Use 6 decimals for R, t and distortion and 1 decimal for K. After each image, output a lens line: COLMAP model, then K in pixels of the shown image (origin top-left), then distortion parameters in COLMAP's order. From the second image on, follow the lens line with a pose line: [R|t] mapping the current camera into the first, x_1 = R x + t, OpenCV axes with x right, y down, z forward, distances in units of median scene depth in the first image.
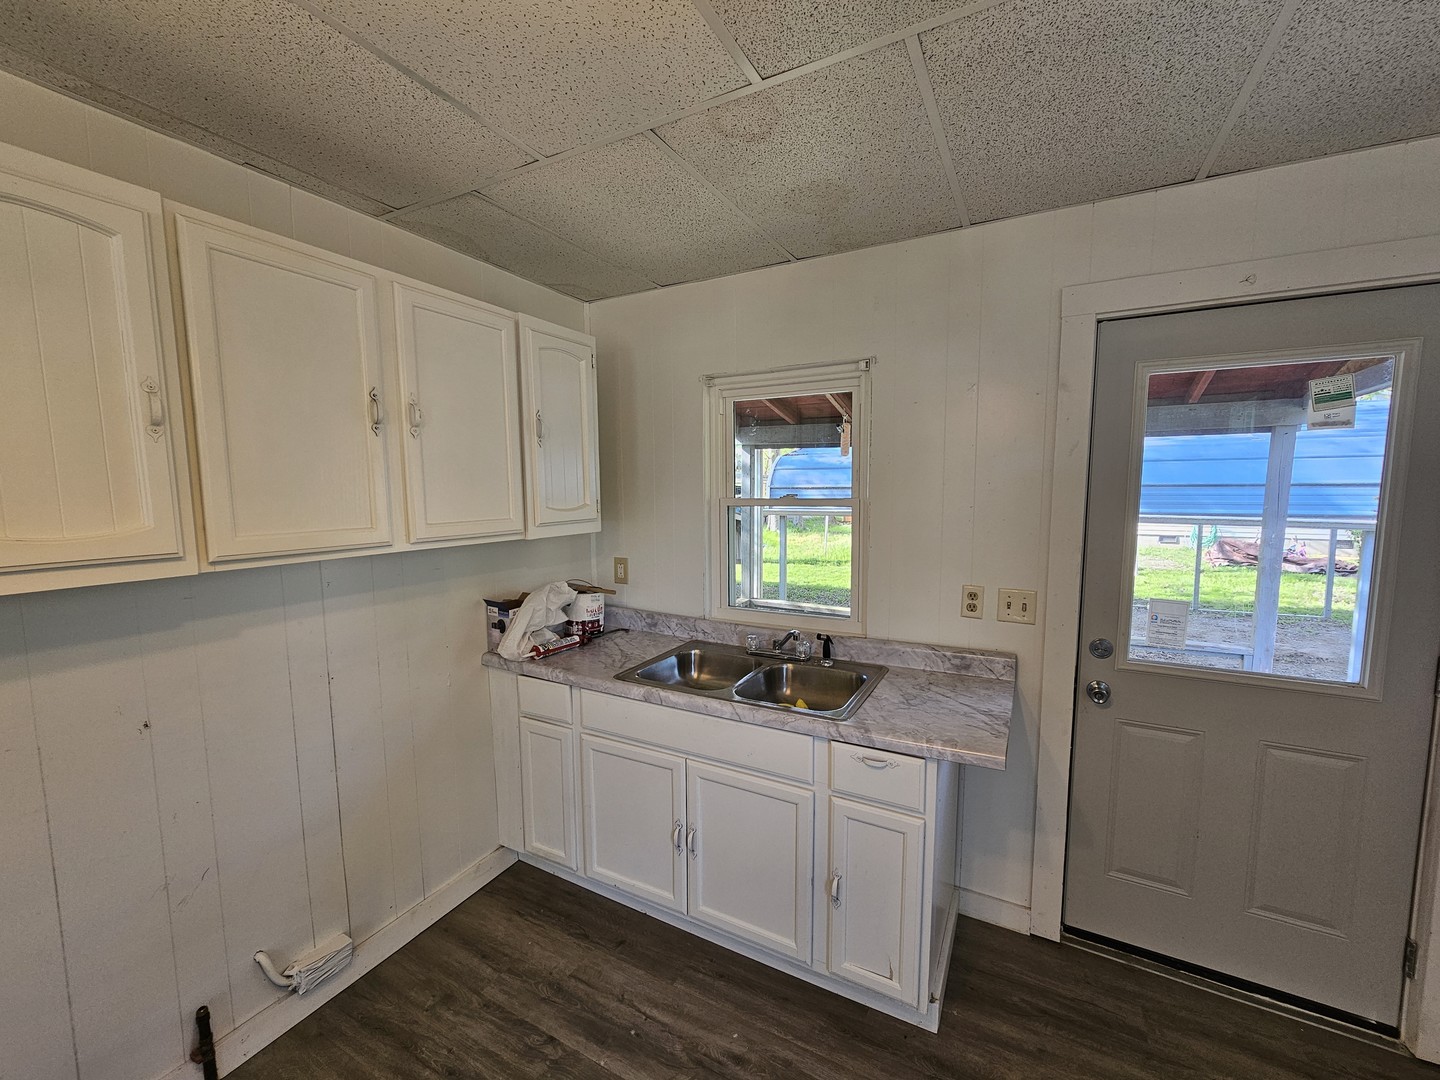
lens RADIAL K [[586.4, 0, 724.8], [0, 586.4, 545.9], [0, 0, 1]] dist [0.000187, 0.000178]
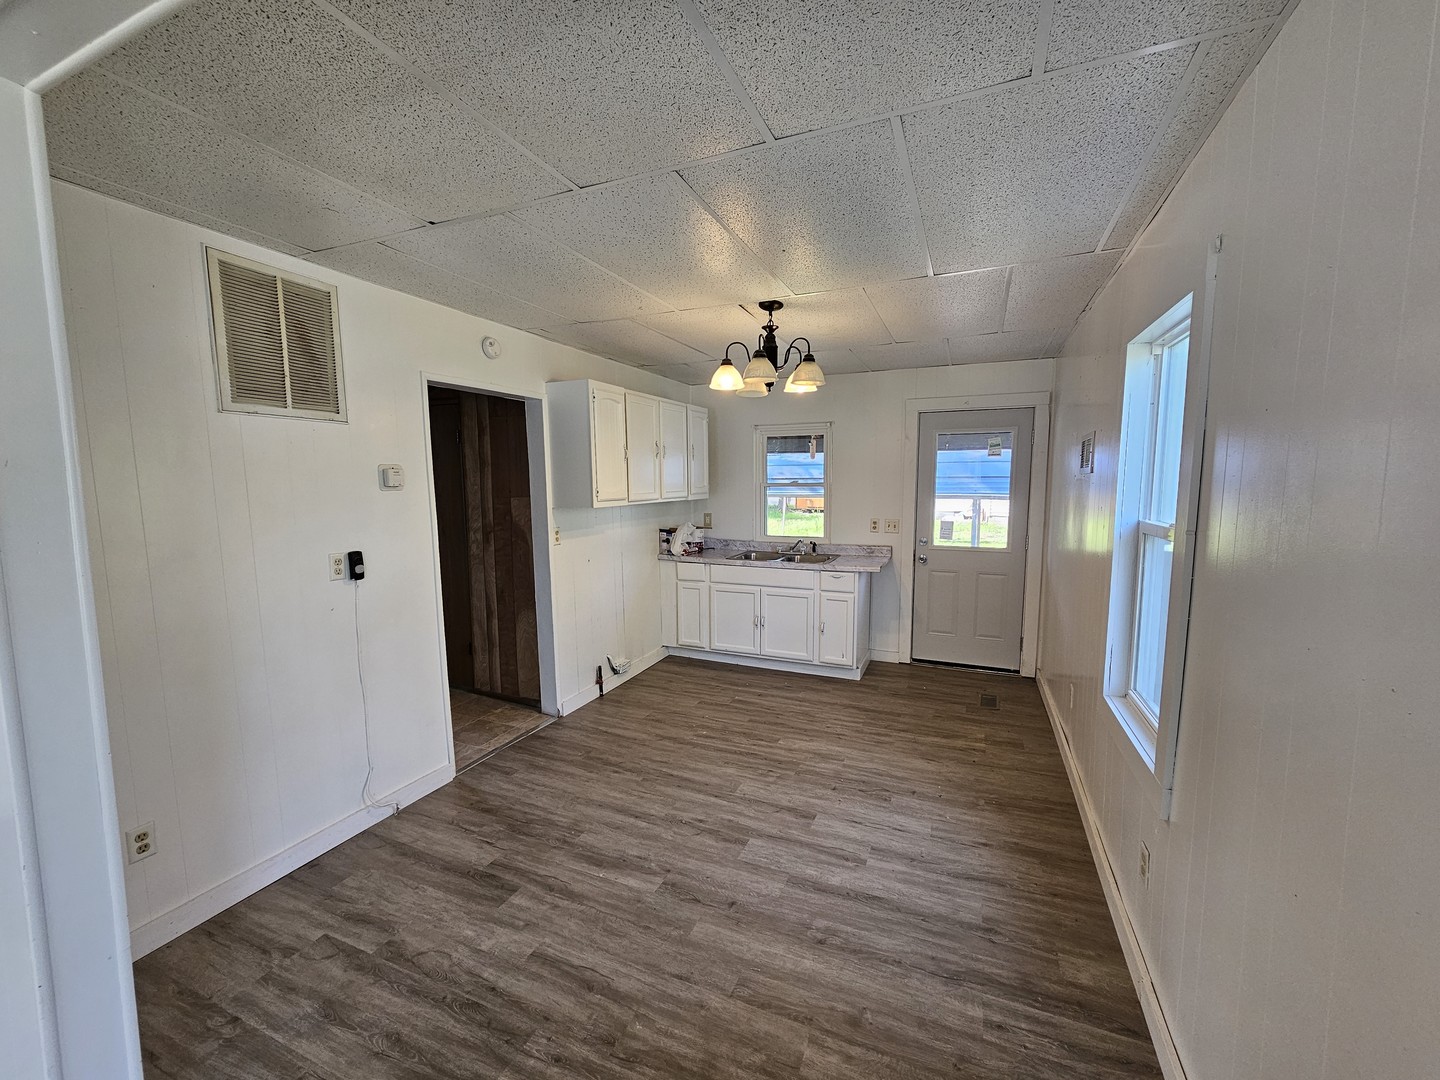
lens RADIAL K [[586.4, 0, 724.8], [0, 586.4, 545.9], [0, 0, 1]] dist [0.000187, 0.000178]
pose [[0.996141, -0.009667, 0.087229, -0.410021], [0.008428, 0.999858, 0.014569, 0.142422], [-0.087357, -0.013777, 0.996082, -1.374246]]
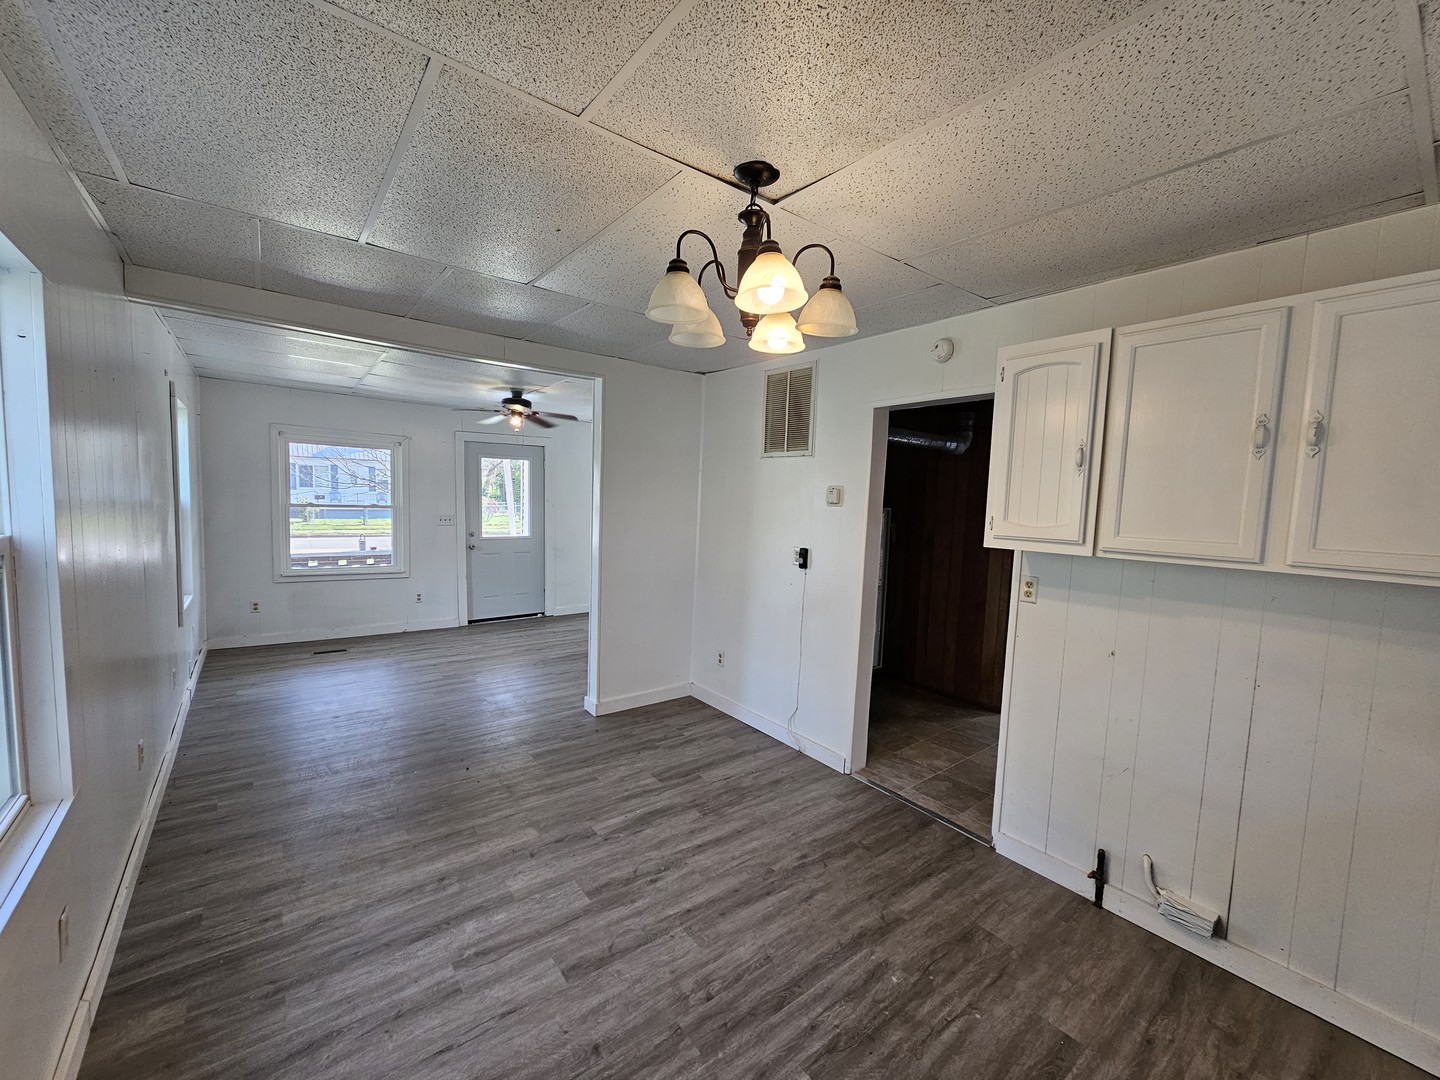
lens RADIAL K [[586.4, 0, 724.8], [0, 586.4, 545.9], [0, 0, 1]] dist [0.000187, 0.000178]
pose [[-0.404699, 0.068253, -0.911899, 0.619681], [-0.123127, 0.984063, 0.128298, -0.038961], [0.906123, 0.164201, -0.389845, 0.444929]]
